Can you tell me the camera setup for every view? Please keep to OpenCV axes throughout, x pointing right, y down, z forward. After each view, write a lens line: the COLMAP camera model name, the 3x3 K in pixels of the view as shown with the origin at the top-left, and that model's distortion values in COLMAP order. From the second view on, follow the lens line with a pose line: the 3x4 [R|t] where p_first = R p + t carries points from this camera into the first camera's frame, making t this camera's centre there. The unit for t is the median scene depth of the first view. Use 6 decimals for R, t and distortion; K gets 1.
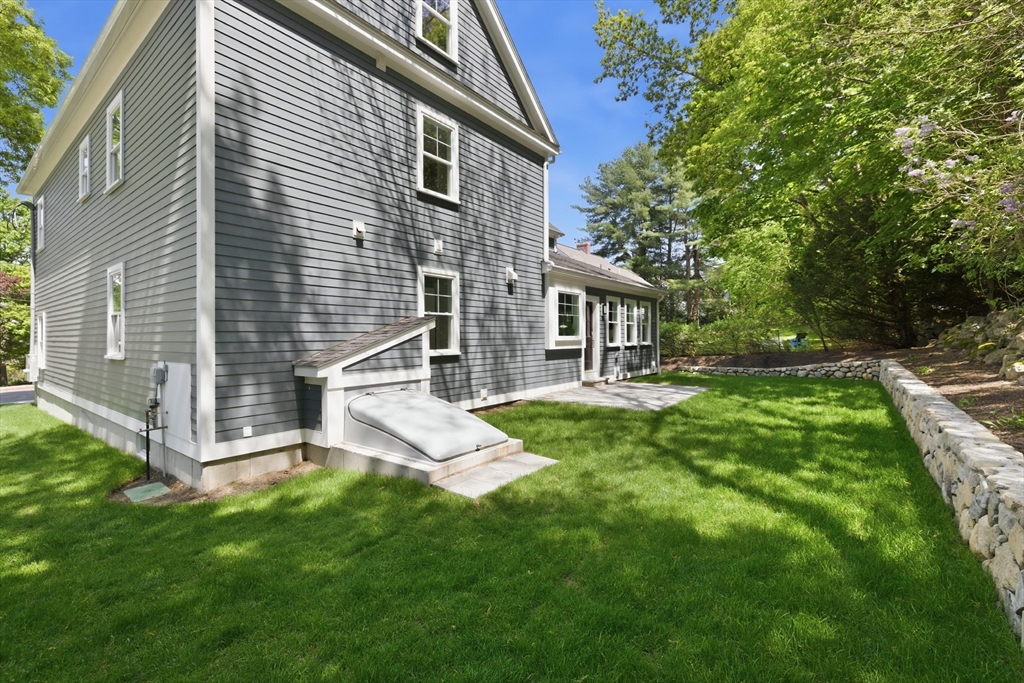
lens RADIAL K [[441.5, 0, 502.2], [0, 441.5, 338.1], [0, 0, 1]] dist [0.002567, 0.000342]
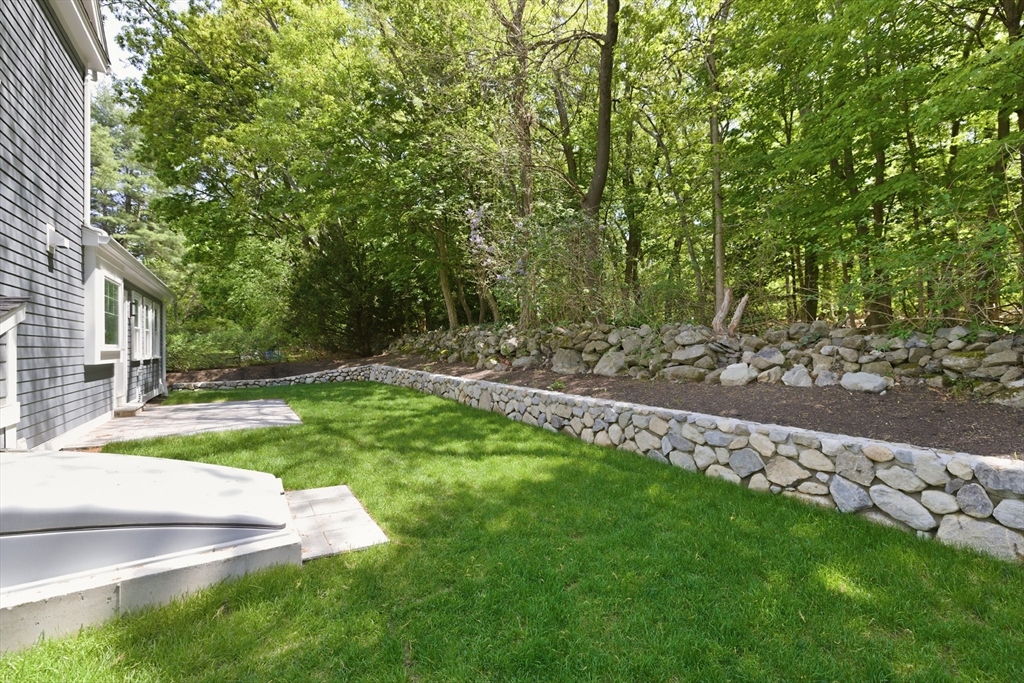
lens RADIAL K [[441.5, 0, 504.9], [0, 441.5, 342.9], [0, 0, 1]] dist [0.002567, 0.000342]
pose [[0.340283, 0.010184, 0.940268, -0.316492], [0.011824, 0.999816, -0.015108, 0.011260], [-0.940249, 0.016259, 0.340100, 0.231102]]
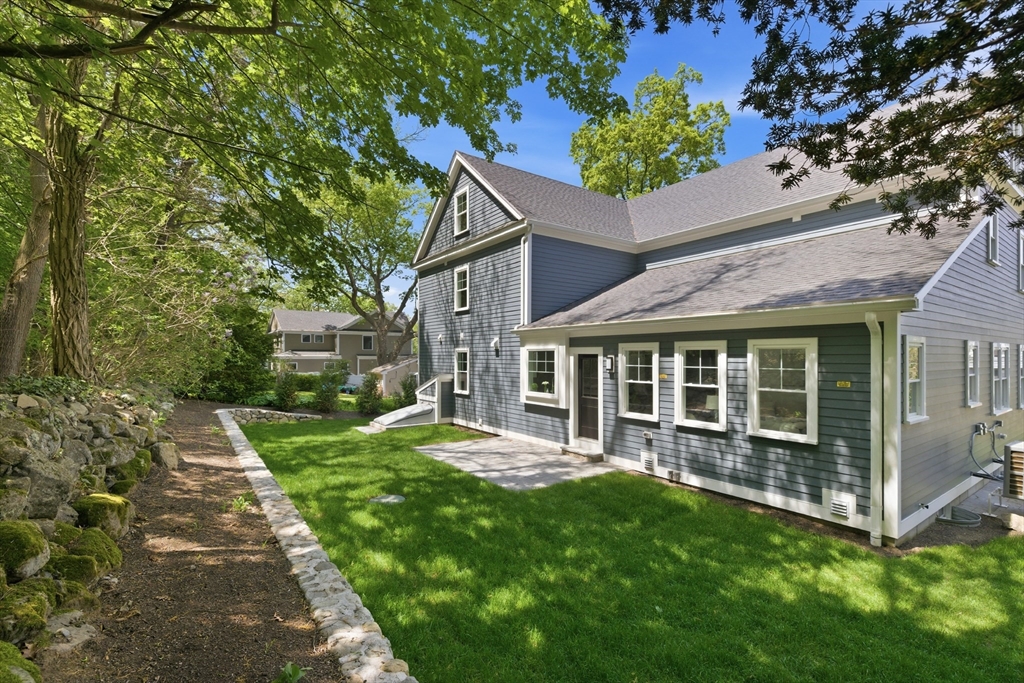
lens RADIAL K [[441.5, 0, 510.3], [0, 441.5, 351.6], [0, 0, 1]] dist [0.002567, 0.000342]
pose [[-0.285042, 0.000940, -0.958515, 1.289066], [0.003033, 0.999995, 0.000079, -0.112271], [0.958510, -0.002884, -0.285043, 1.387330]]
